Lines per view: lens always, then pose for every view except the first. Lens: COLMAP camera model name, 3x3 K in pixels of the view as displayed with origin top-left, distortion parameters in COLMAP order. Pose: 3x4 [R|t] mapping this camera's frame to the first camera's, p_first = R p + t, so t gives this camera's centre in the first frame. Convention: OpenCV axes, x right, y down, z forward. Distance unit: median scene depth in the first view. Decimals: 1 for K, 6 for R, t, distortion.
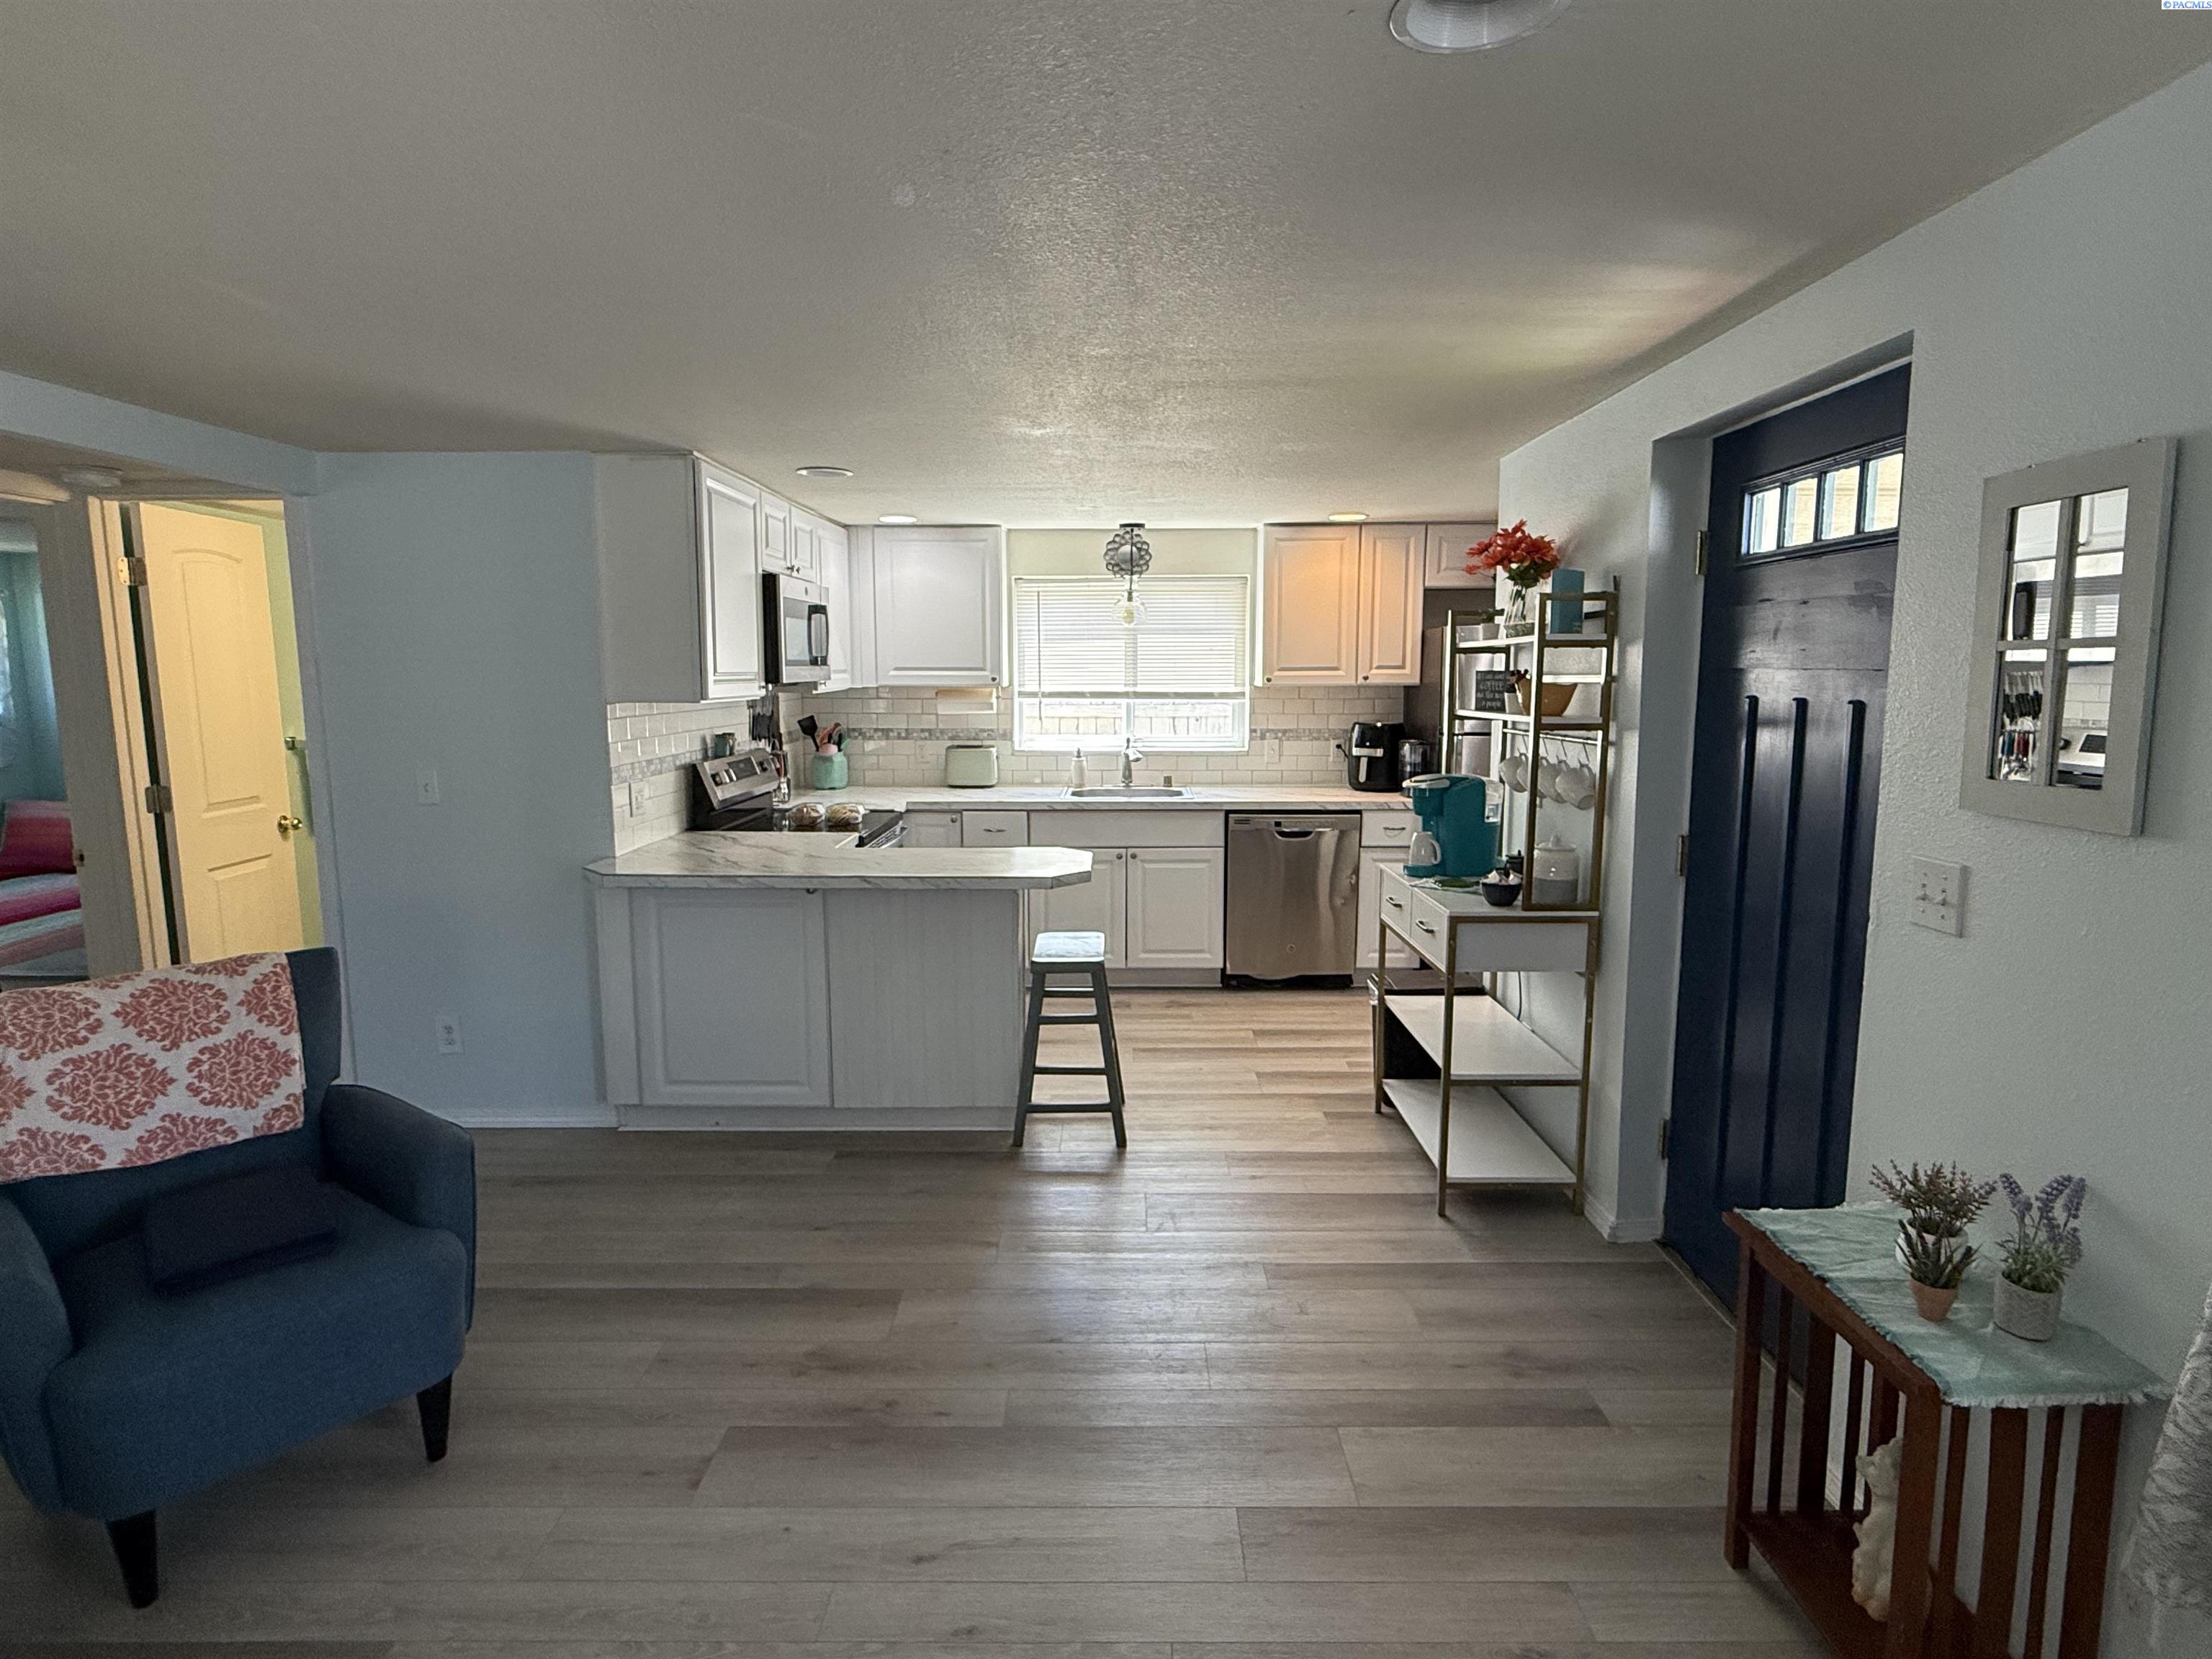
lens RADIAL K [[1194.5, 0, 1108.1], [0, 1194.5, 833.8], [0, 0, 1]] dist [-0.000117, 0.000215]
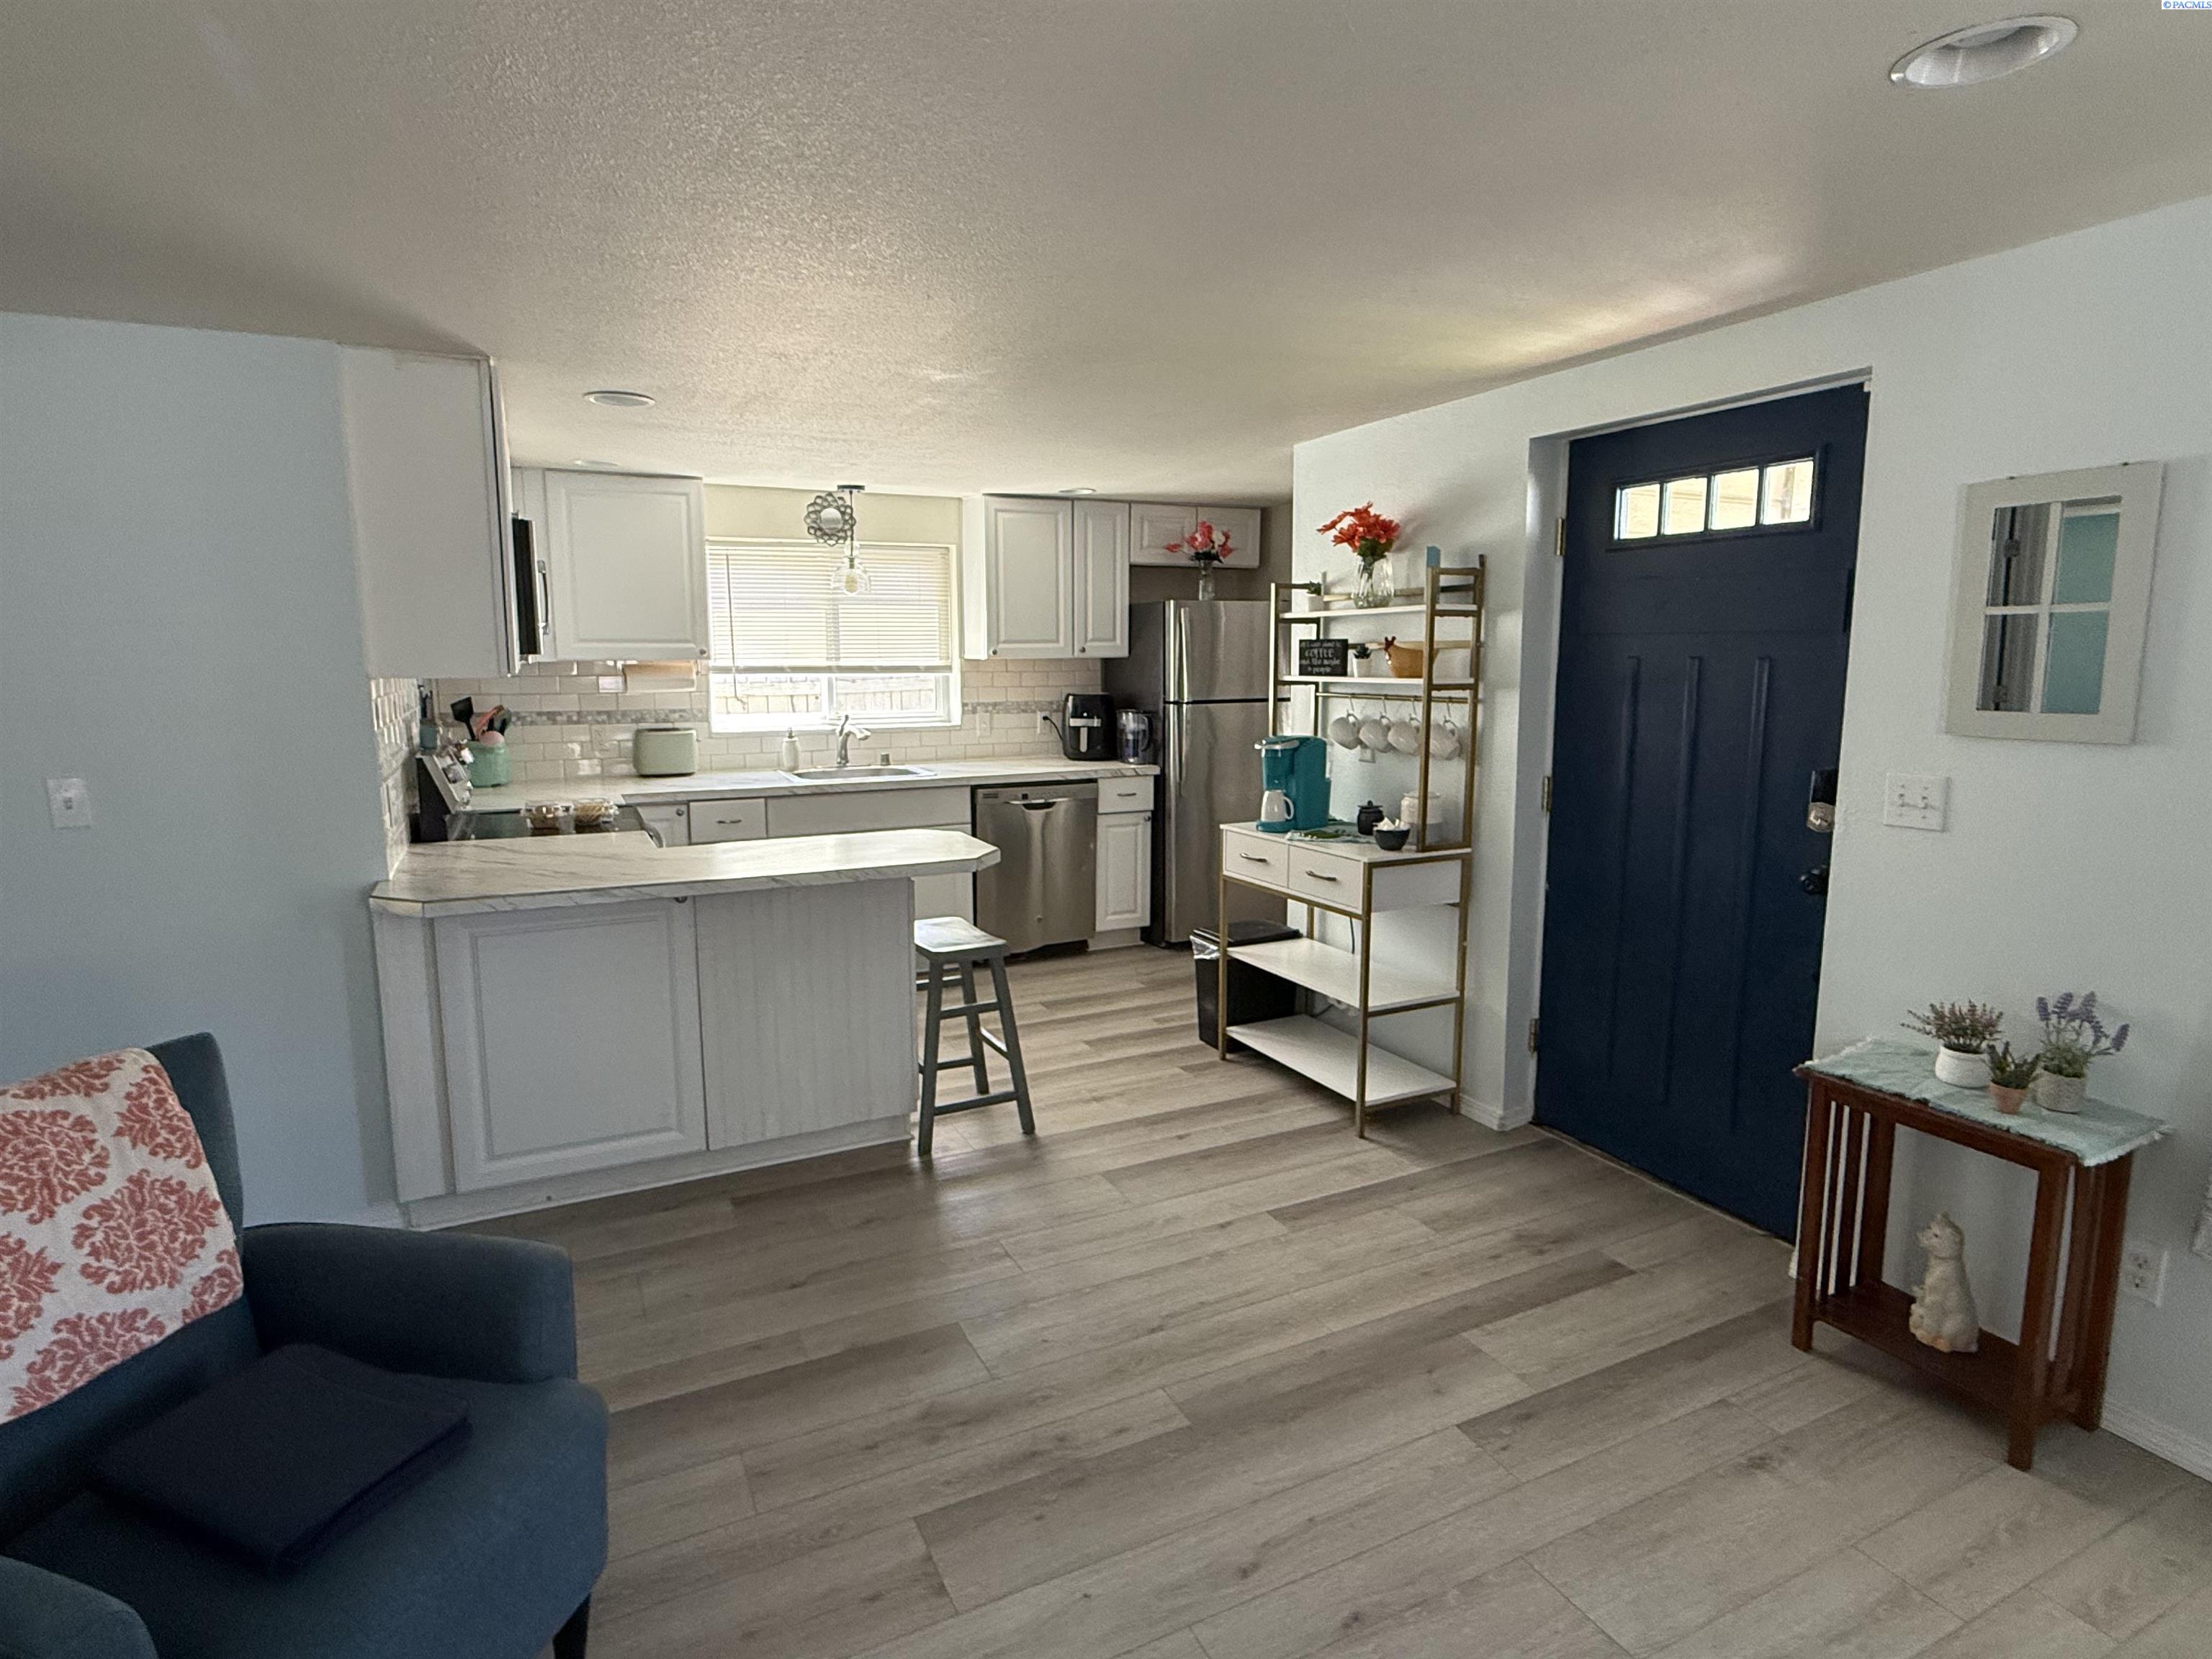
lens RADIAL K [[1189.1, 0, 1106.0], [0, 1189.1, 829.5], [0, 0, 1]] dist [-0.001082, -0.002077]
pose [[0.892214, -0.068847, 0.446335, -0.371319], [0.063233, 0.997620, 0.027480, -0.005535], [-0.447165, 0.003705, 0.894444, 0.123355]]
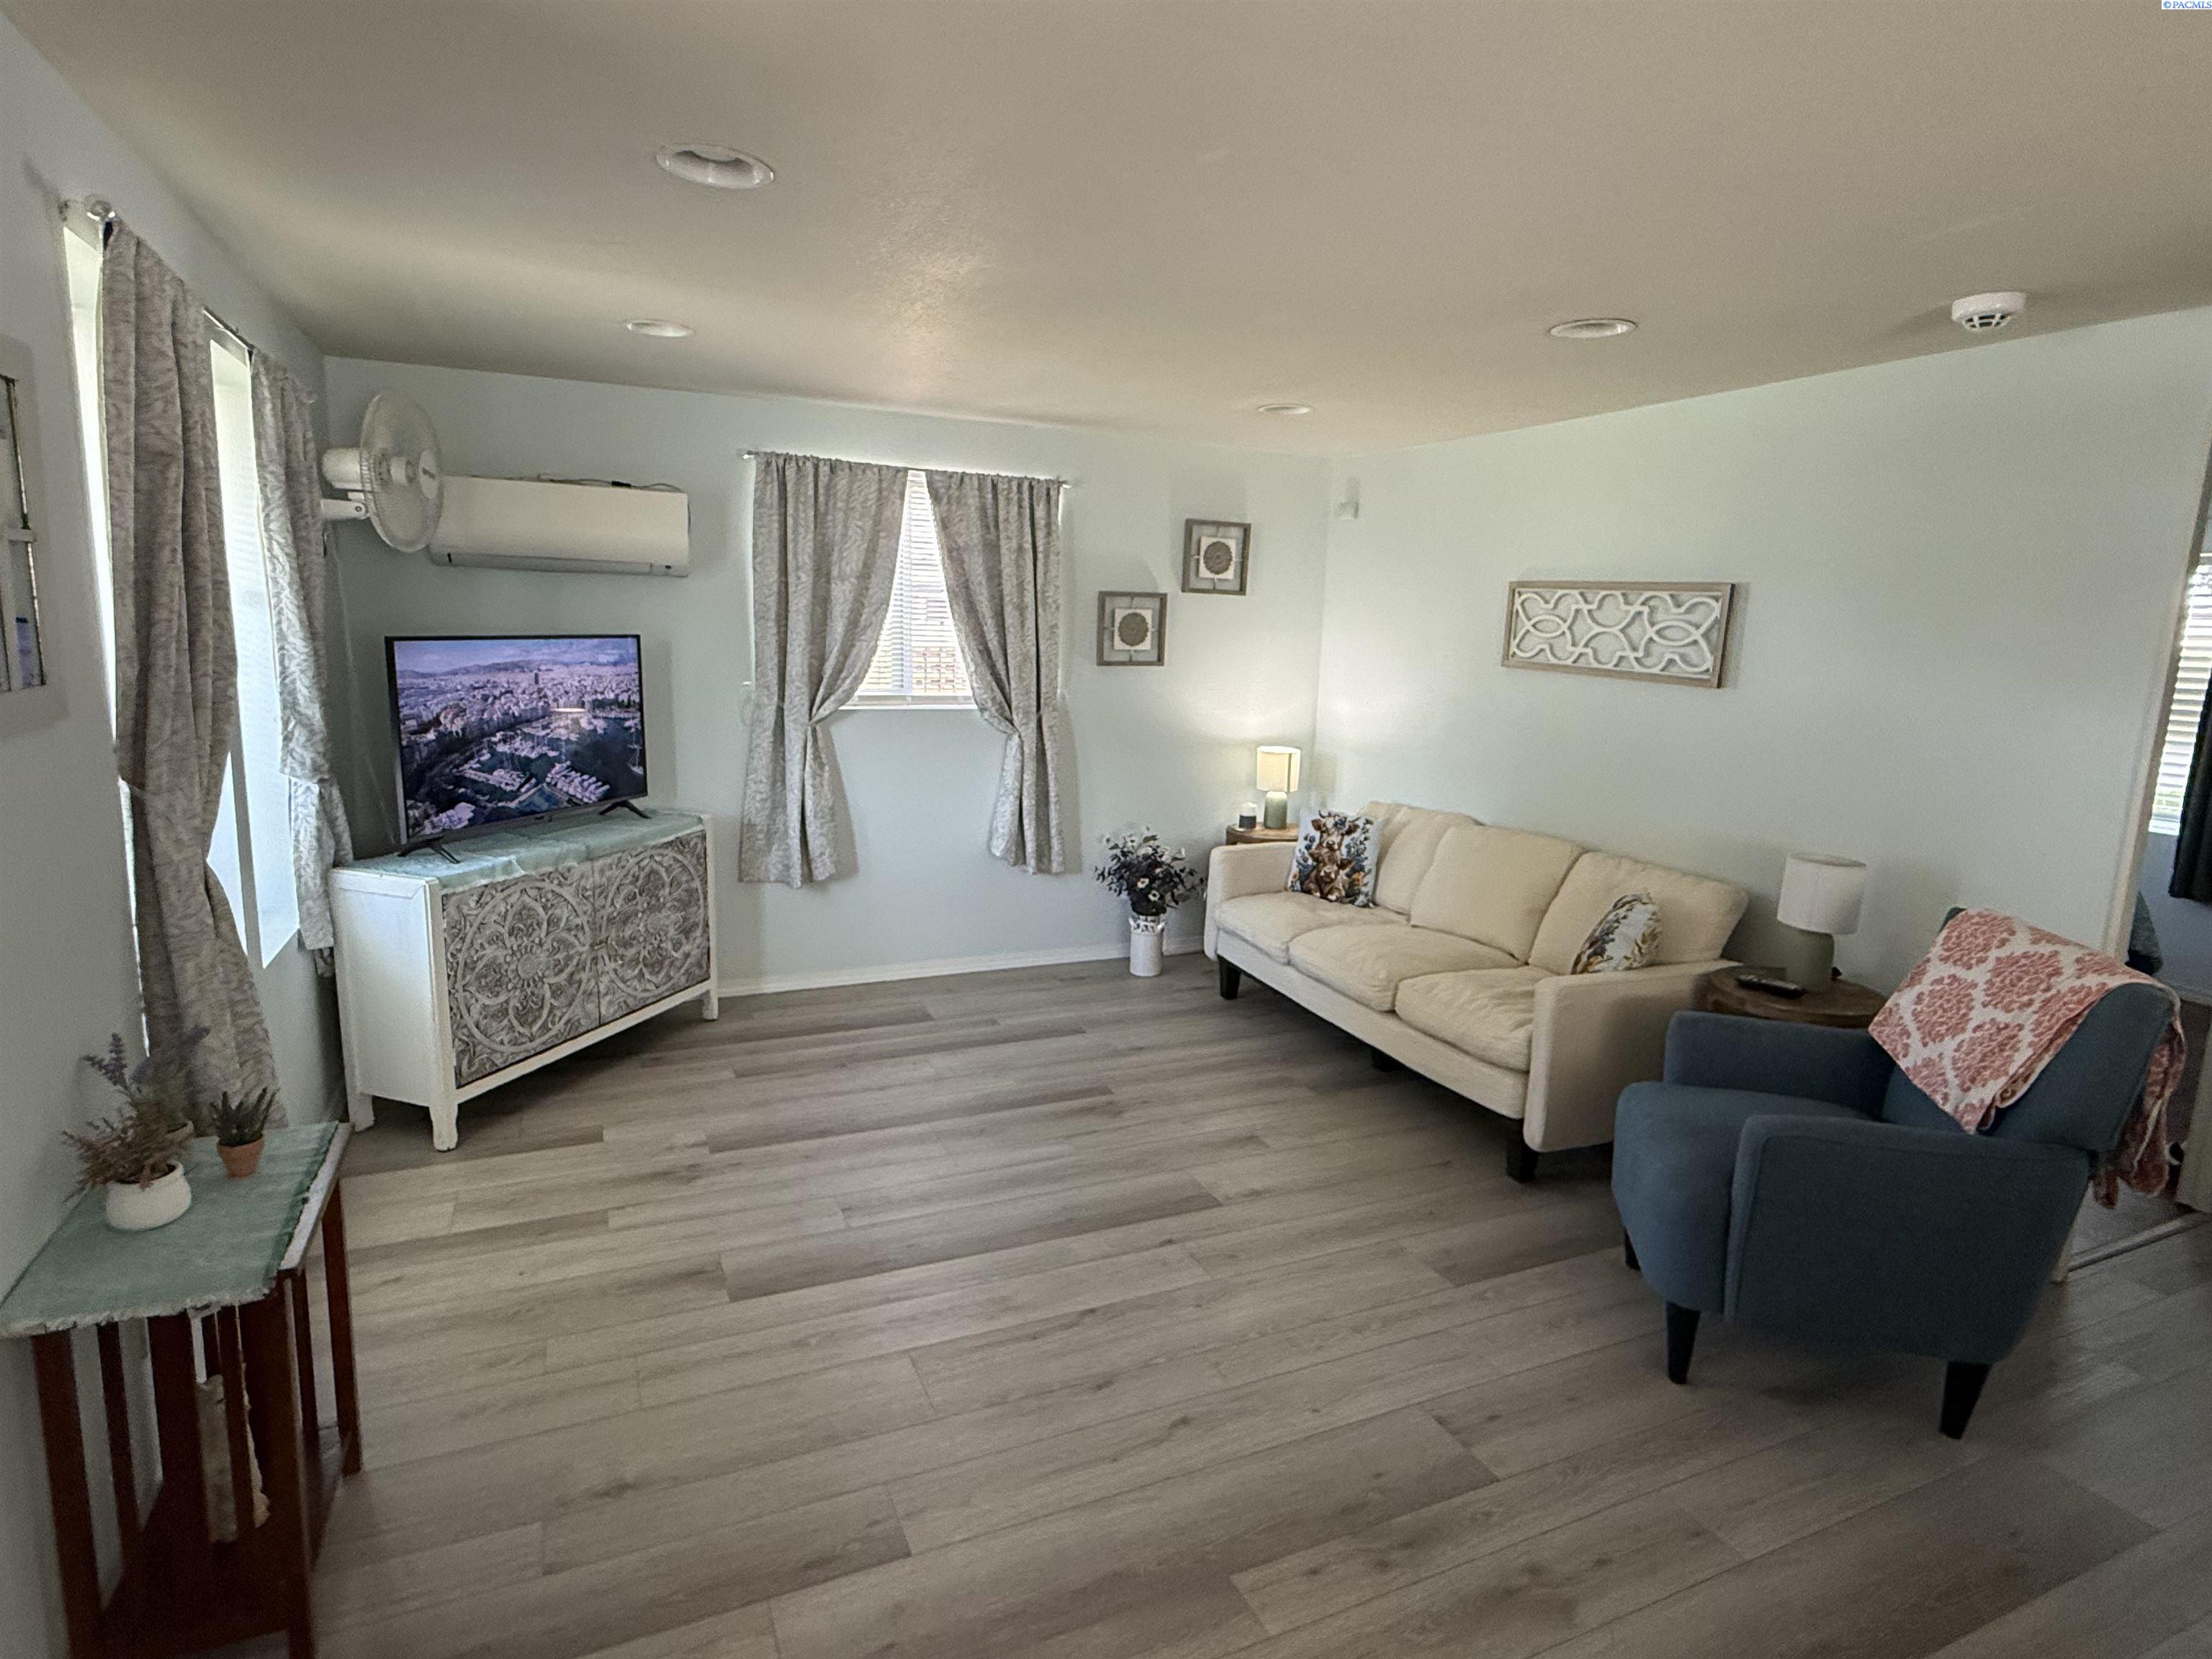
lens RADIAL K [[1194.5, 0, 1108.1], [0, 1194.5, 833.8], [0, 0, 1]] dist [-0.000117, 0.000215]
pose [[-0.908714, 0.045135, -0.414972, 0.197837], [-0.084001, 0.954026, 0.287712, -0.124569], [0.408880, 0.296306, -0.863146, 1.032896]]
